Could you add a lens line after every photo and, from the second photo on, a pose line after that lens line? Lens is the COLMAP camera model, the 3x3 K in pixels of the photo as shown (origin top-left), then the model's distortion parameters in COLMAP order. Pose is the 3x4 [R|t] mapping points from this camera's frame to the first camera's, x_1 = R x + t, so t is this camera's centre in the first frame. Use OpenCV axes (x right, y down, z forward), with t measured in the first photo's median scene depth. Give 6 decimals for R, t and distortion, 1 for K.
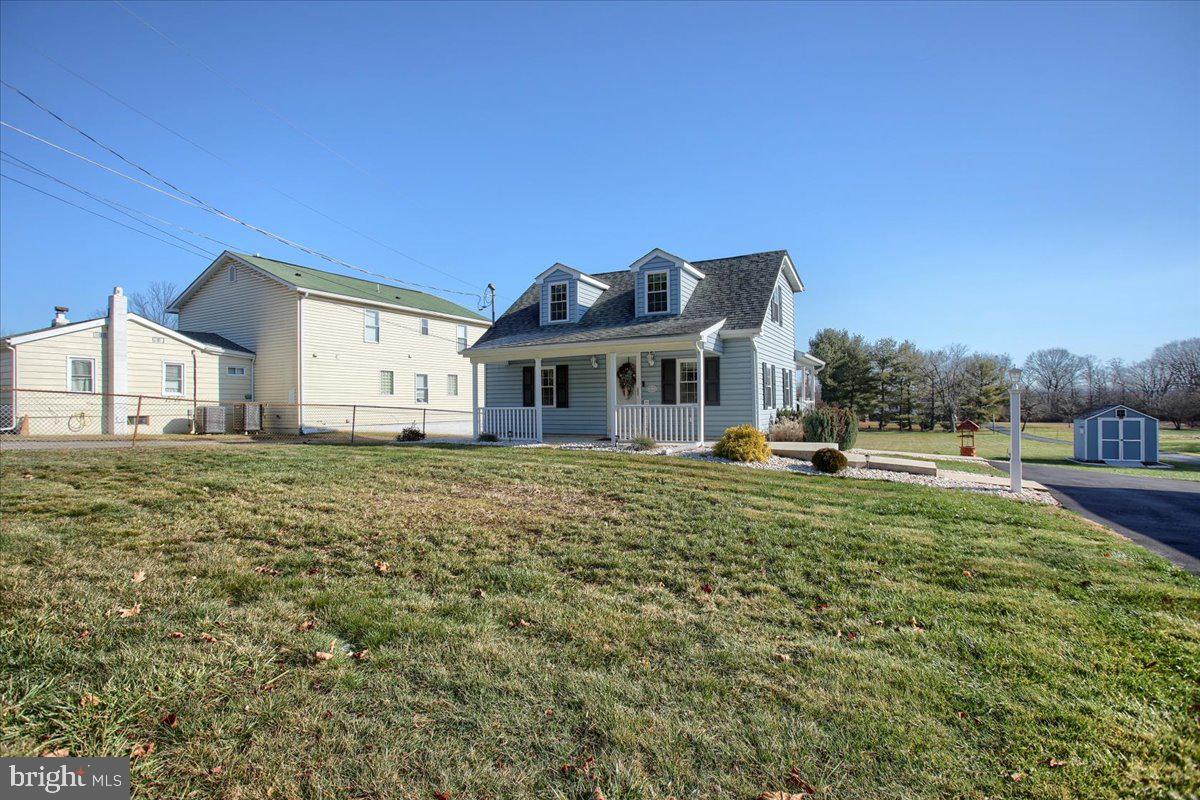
lens RADIAL K [[574.2, 0, 600.0], [0, 574.2, 400.0], [0, 0, 1]] dist [-0.031792, 0.001156]
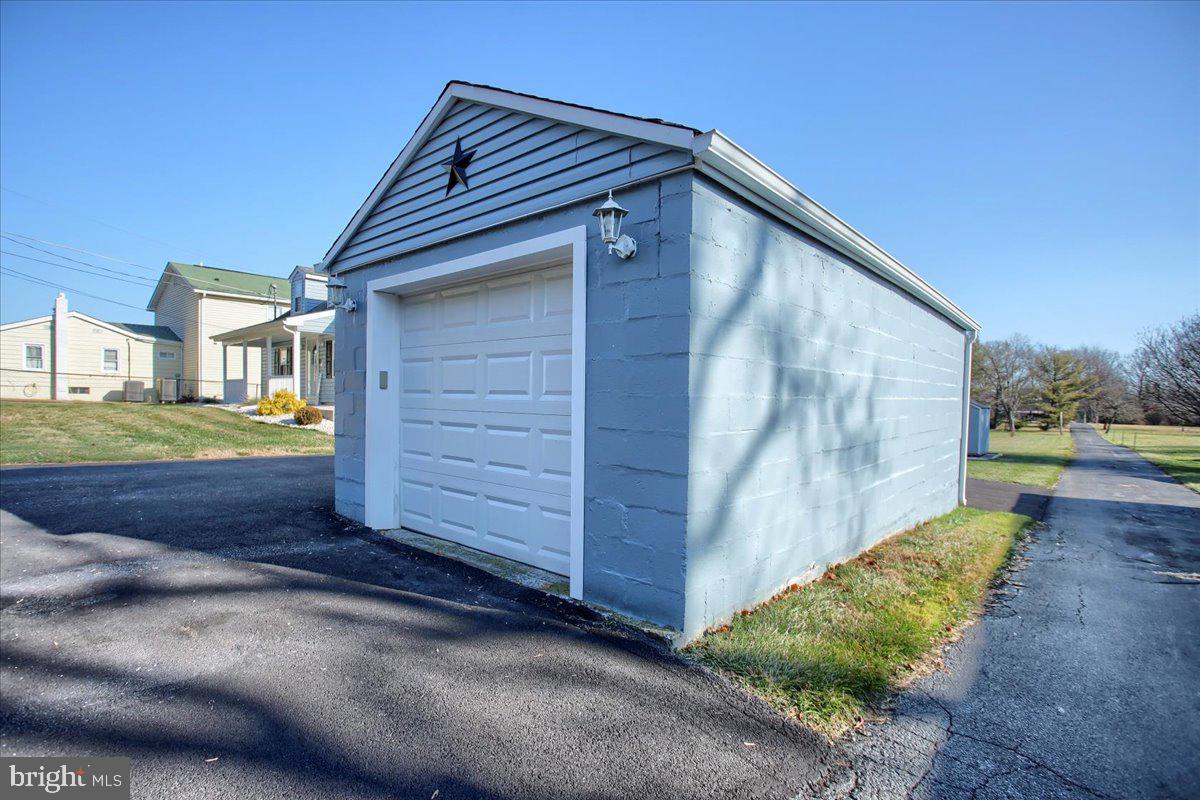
lens RADIAL K [[574.2, 0, 600.0], [0, 574.2, 400.0], [0, 0, 1]] dist [-0.031792, 0.001156]
pose [[0.978894, 0.016892, -0.203669, 0.143724], [-0.015060, 0.999831, 0.010539, 0.005486], [0.203813, -0.007249, 0.978983, -0.014022]]
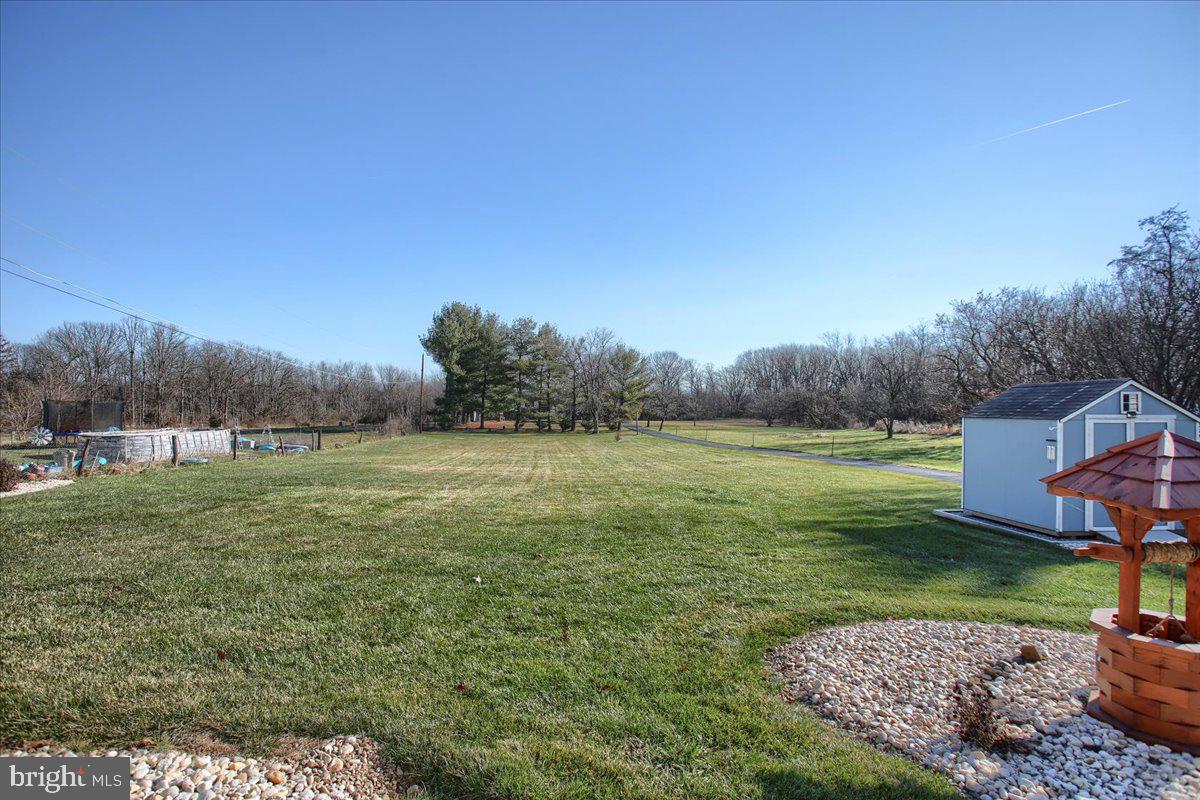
lens RADIAL K [[605.8, 0, 615.2], [0, 605.8, 400.2], [0, 0, 1]] dist [0.000300, 0.000325]
pose [[0.812295, 0.012514, 0.583113, 0.106556], [-0.015053, 0.999887, -0.000489, 0.007036], [-0.583053, -0.008381, 0.812391, 0.225864]]
